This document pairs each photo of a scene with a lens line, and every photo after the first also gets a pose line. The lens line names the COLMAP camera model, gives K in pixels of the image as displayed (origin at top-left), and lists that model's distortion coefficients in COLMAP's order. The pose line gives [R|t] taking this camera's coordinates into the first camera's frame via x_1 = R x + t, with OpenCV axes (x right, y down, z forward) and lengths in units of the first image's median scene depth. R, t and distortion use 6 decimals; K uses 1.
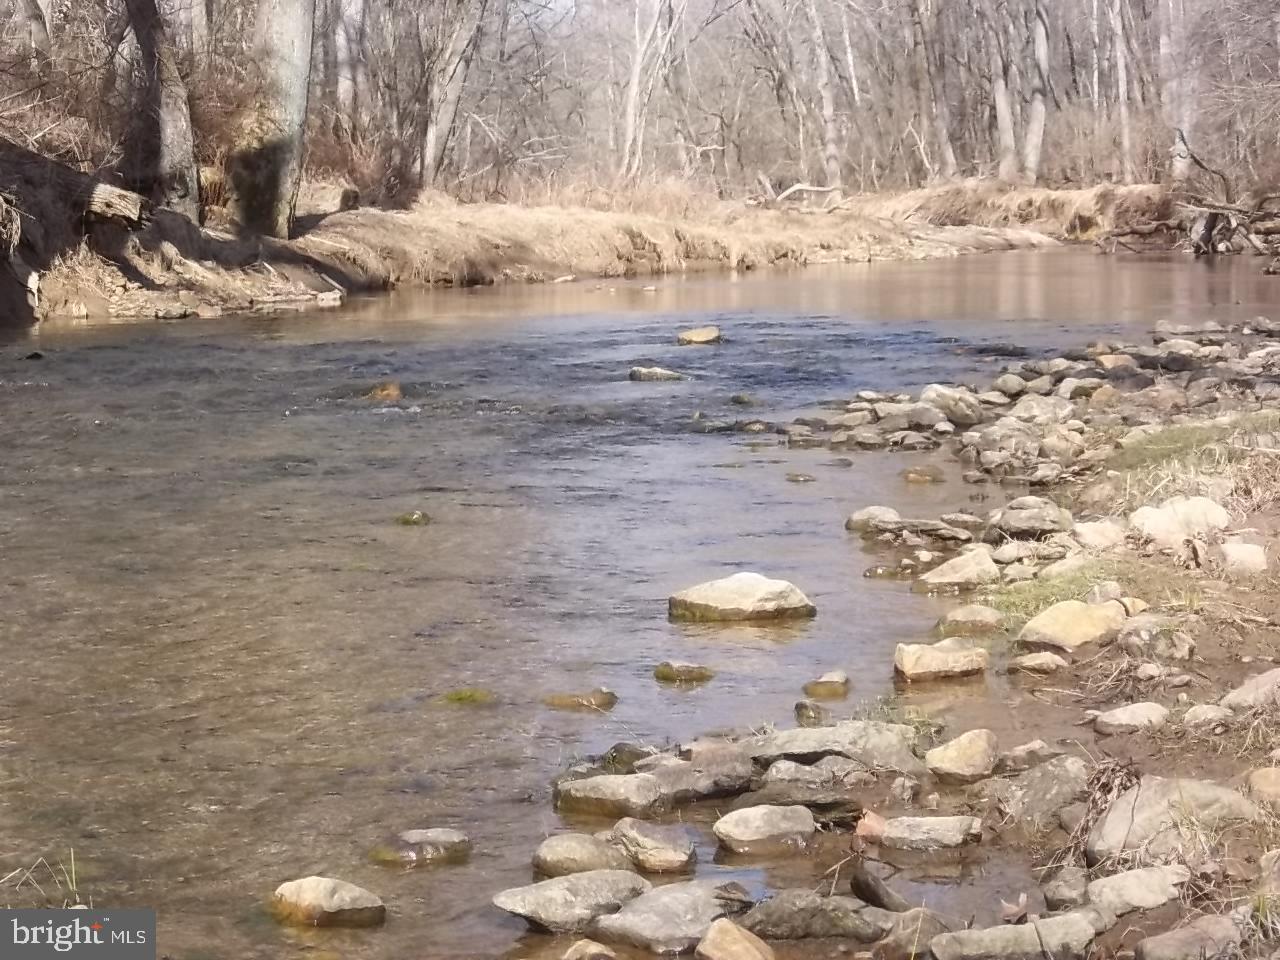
lens RADIAL K [[3218.3, 0, 641.0], [0, 3218.3, 479.6], [0, 0, 1]] dist [-0.071364, 0.000000]
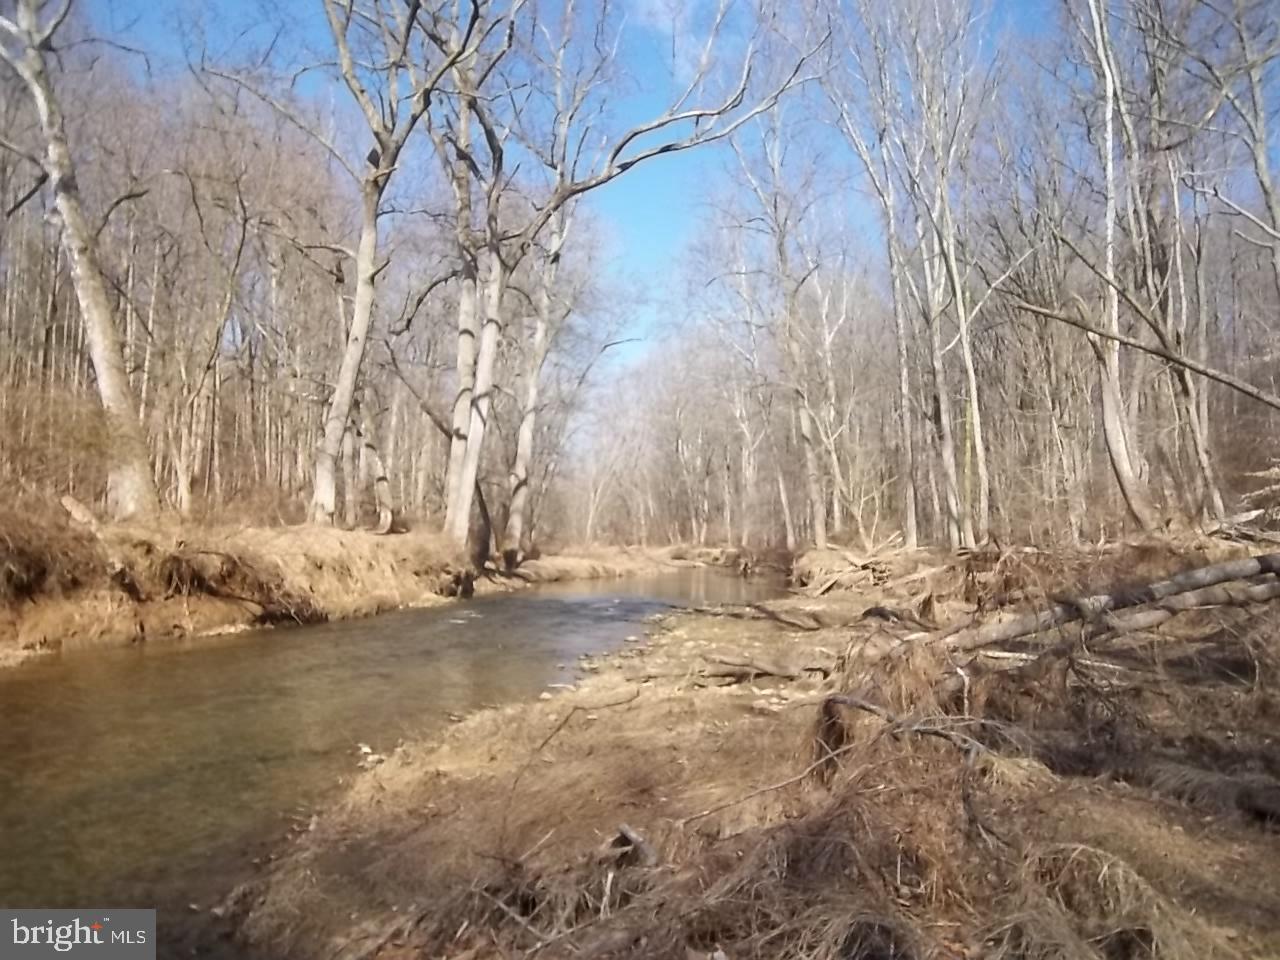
lens RADIAL K [[1059.0, 0, 637.9], [0, 1059.0, 476.5], [0, 0, 1]] dist [-0.022934, 0.047554]
pose [[0.997901, 0.039128, 0.051597, -0.011247], [-0.031180, 0.988684, -0.146737, 0.001640], [-0.056754, 0.144820, 0.987829, -0.186997]]
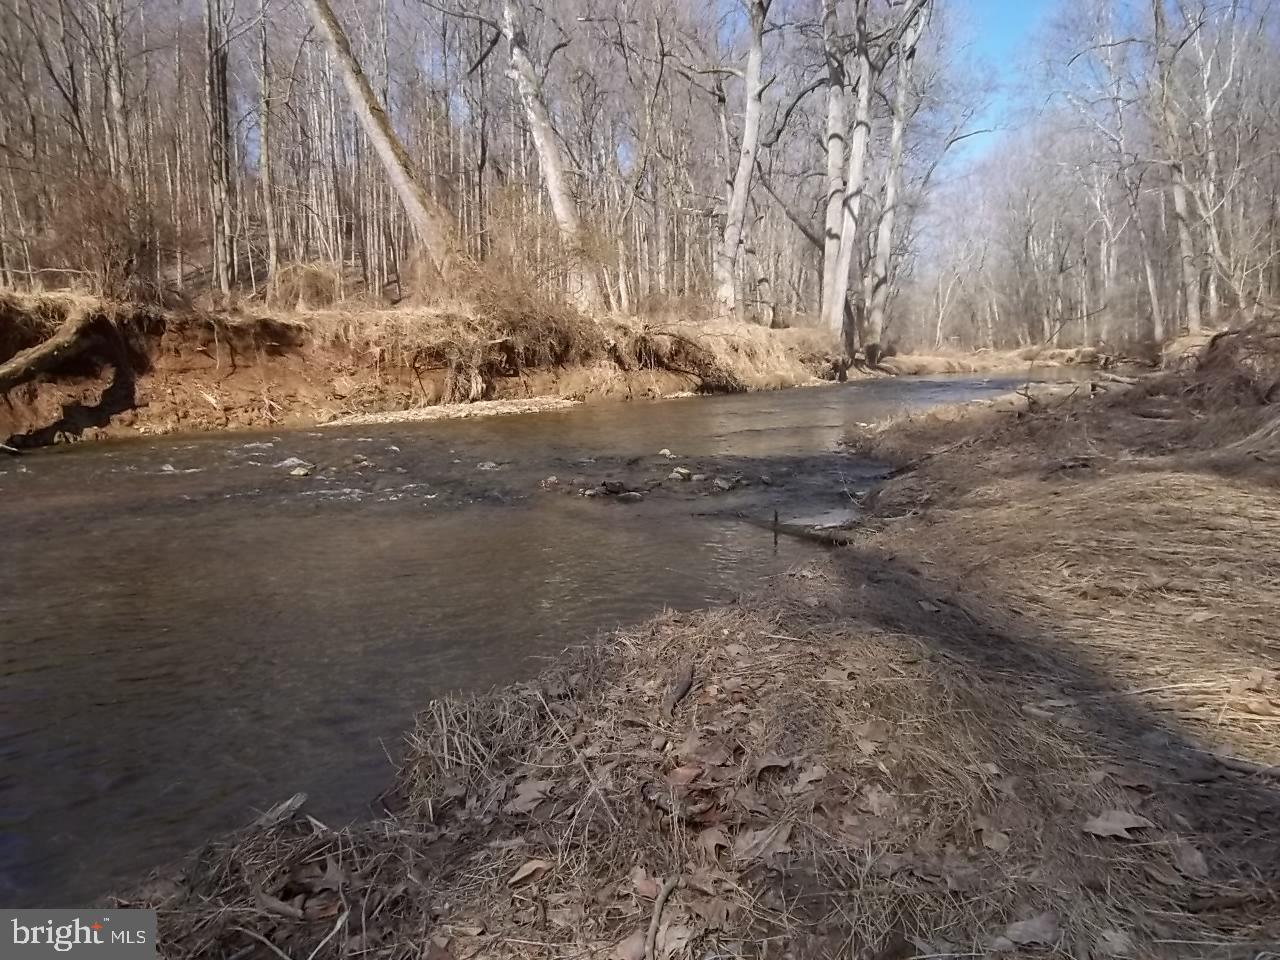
lens RADIAL K [[1059.0, 0, 645.7], [0, 1059.0, 479.4], [0, 0, 1]] dist [-0.022934, 0.047554]
pose [[0.969332, 0.024961, -0.244485, -0.025980], [-0.016912, 0.999245, 0.034965, 0.018815], [0.245173, -0.029757, 0.969023, -0.243226]]
